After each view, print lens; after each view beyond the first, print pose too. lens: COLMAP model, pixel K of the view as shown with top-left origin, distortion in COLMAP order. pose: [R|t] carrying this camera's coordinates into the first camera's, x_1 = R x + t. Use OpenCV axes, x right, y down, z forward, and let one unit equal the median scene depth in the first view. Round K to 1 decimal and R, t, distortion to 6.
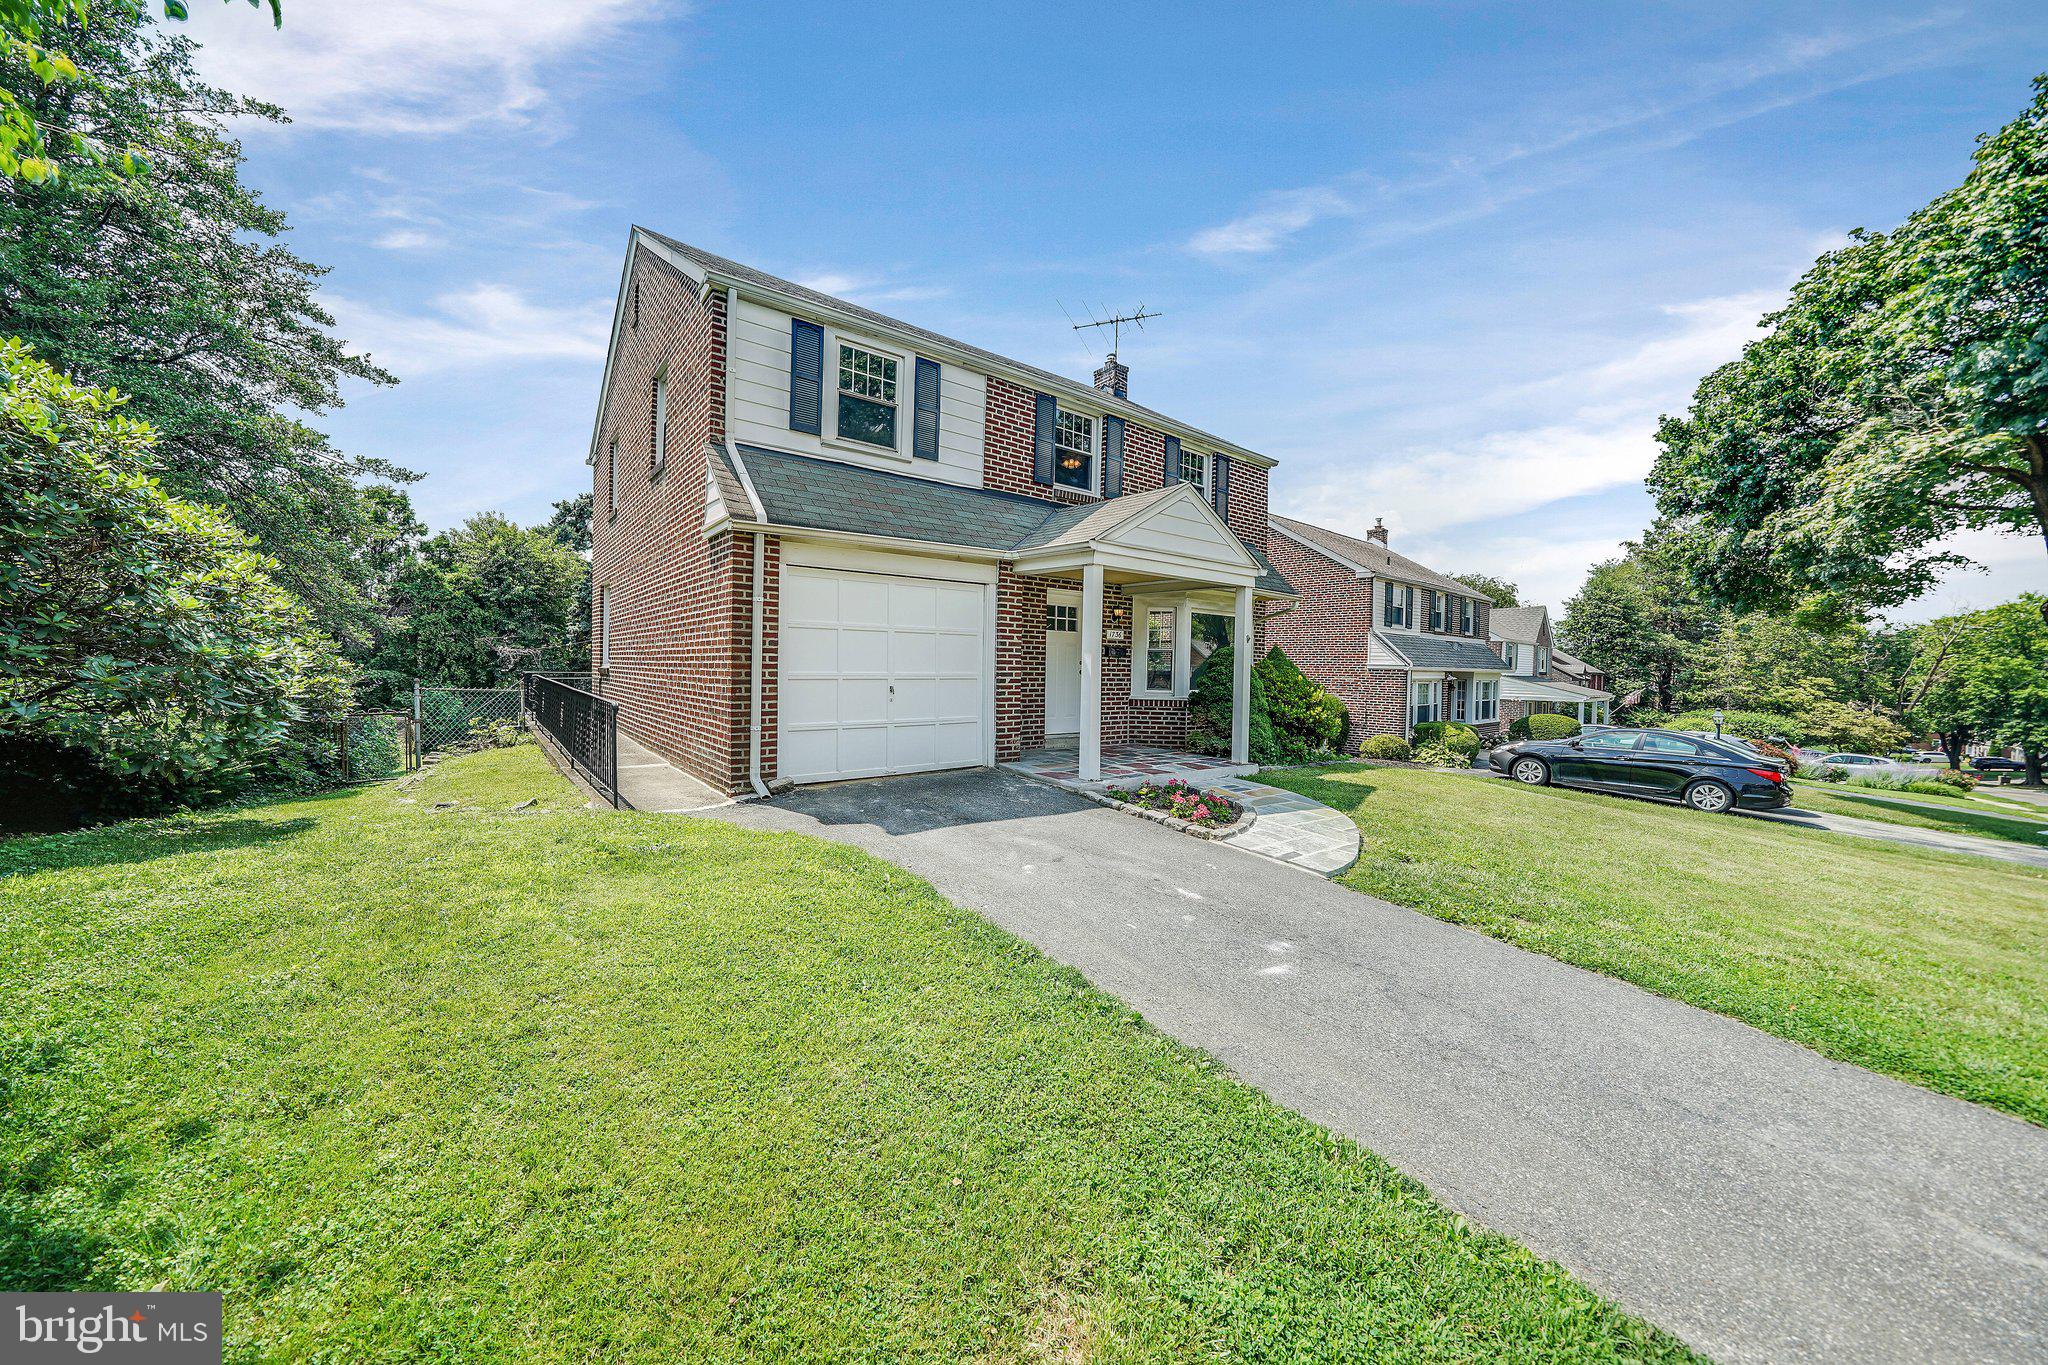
lens RADIAL K [[702.9, 0, 1017.3], [0, 702.9, 673.0], [0, 0, 1]] dist [-0.000728, 0.000052]
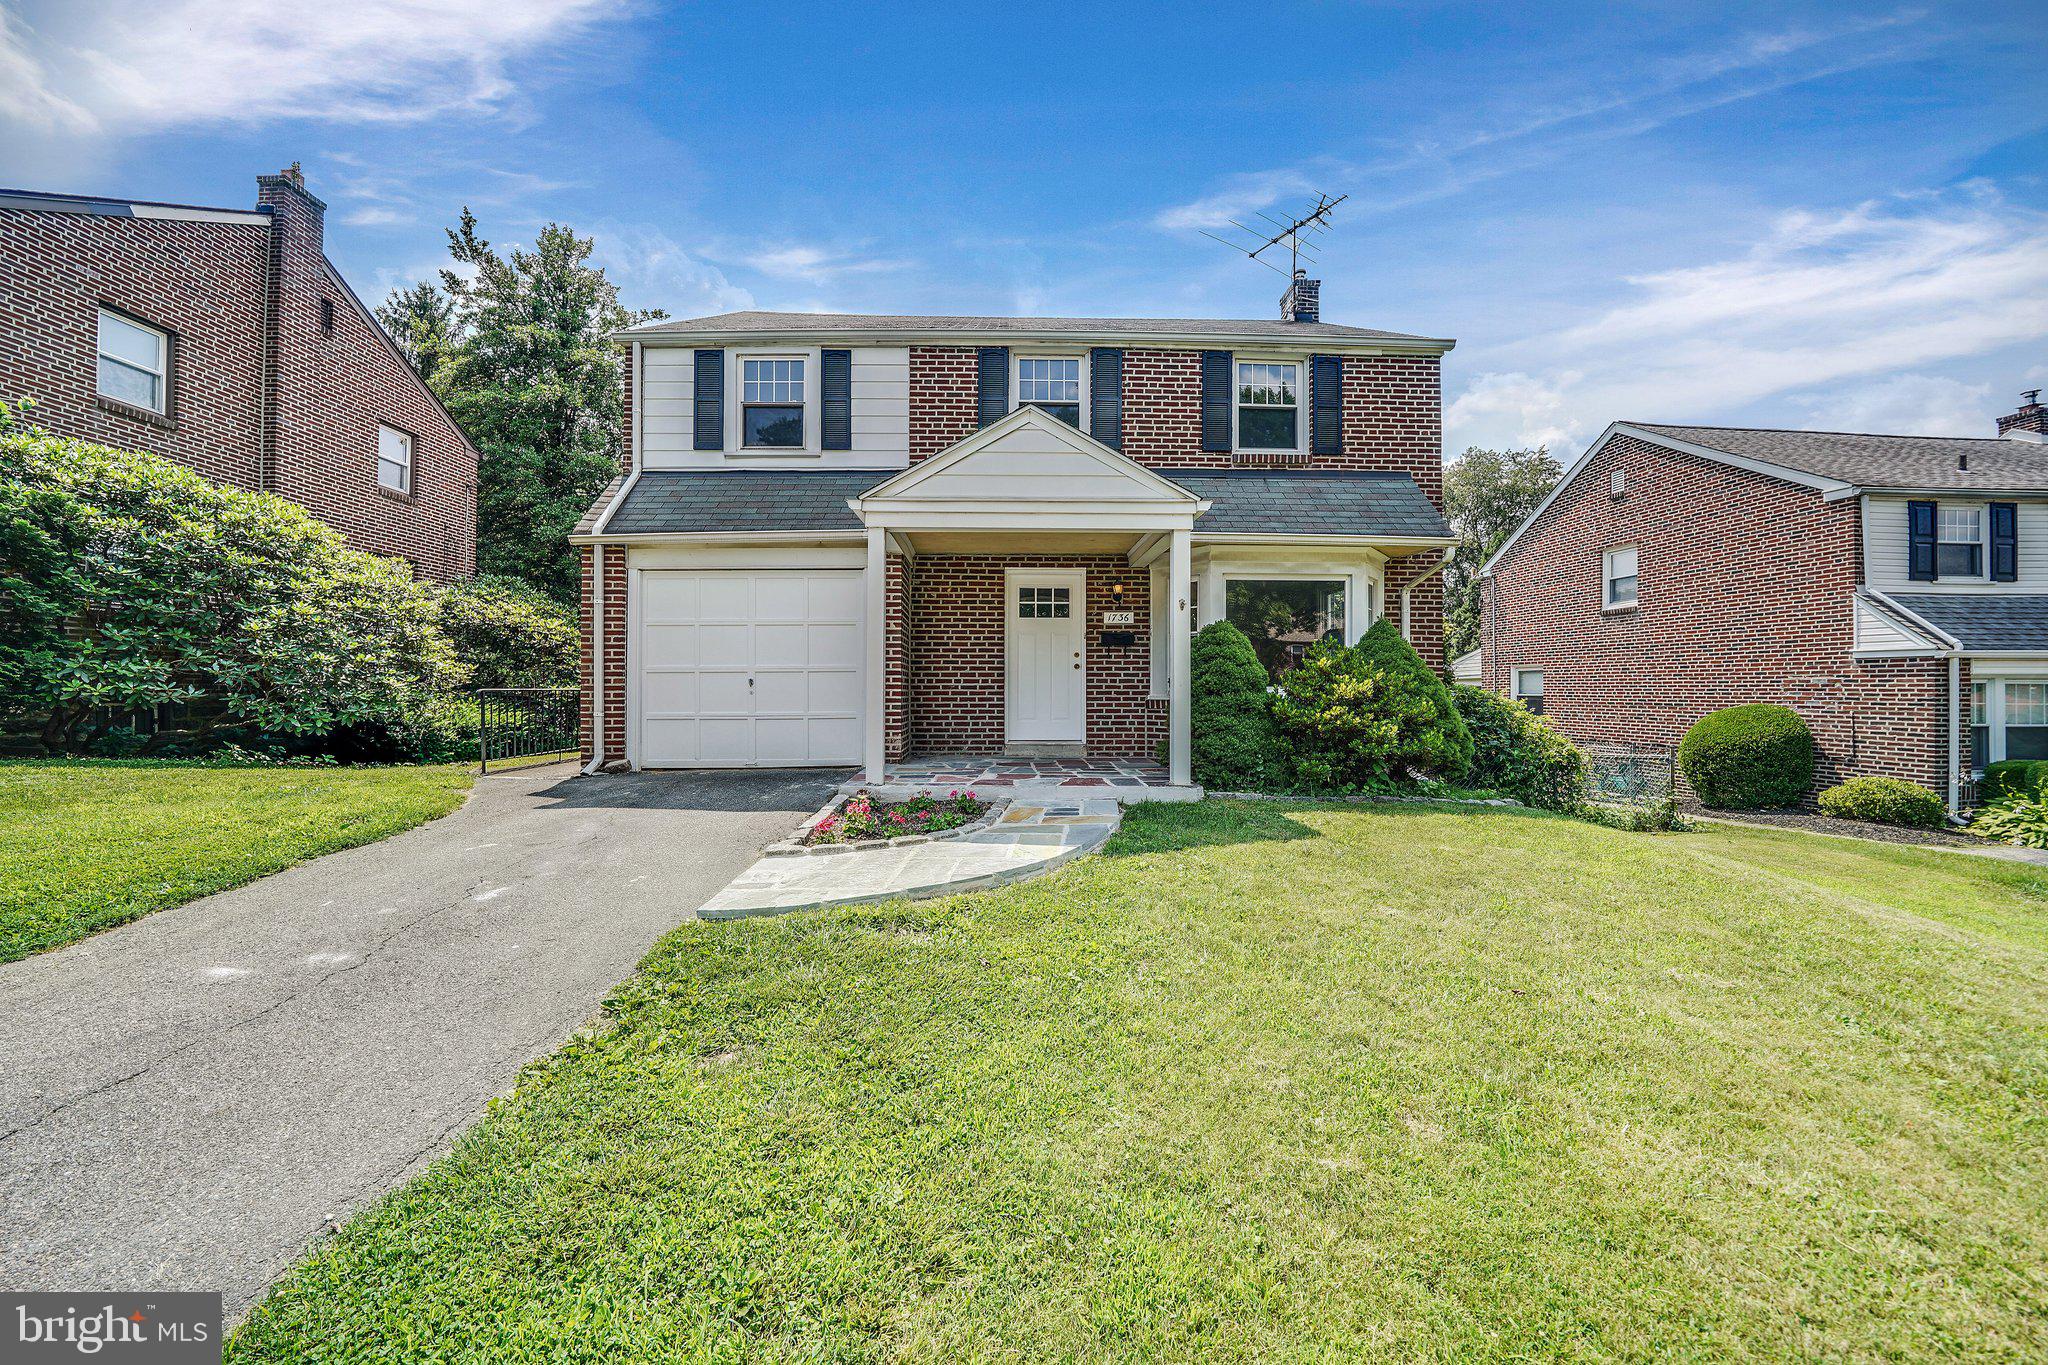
lens RADIAL K [[705.7, 0, 1024.0], [0, 705.7, 682.5], [0, 0, 1]] dist [-0.018225, 0.000359]
pose [[0.804644, -0.023042, -0.593310, 0.621046], [0.008884, 0.999602, -0.026773, 0.045931], [0.593691, 0.016272, 0.804529, 0.353314]]
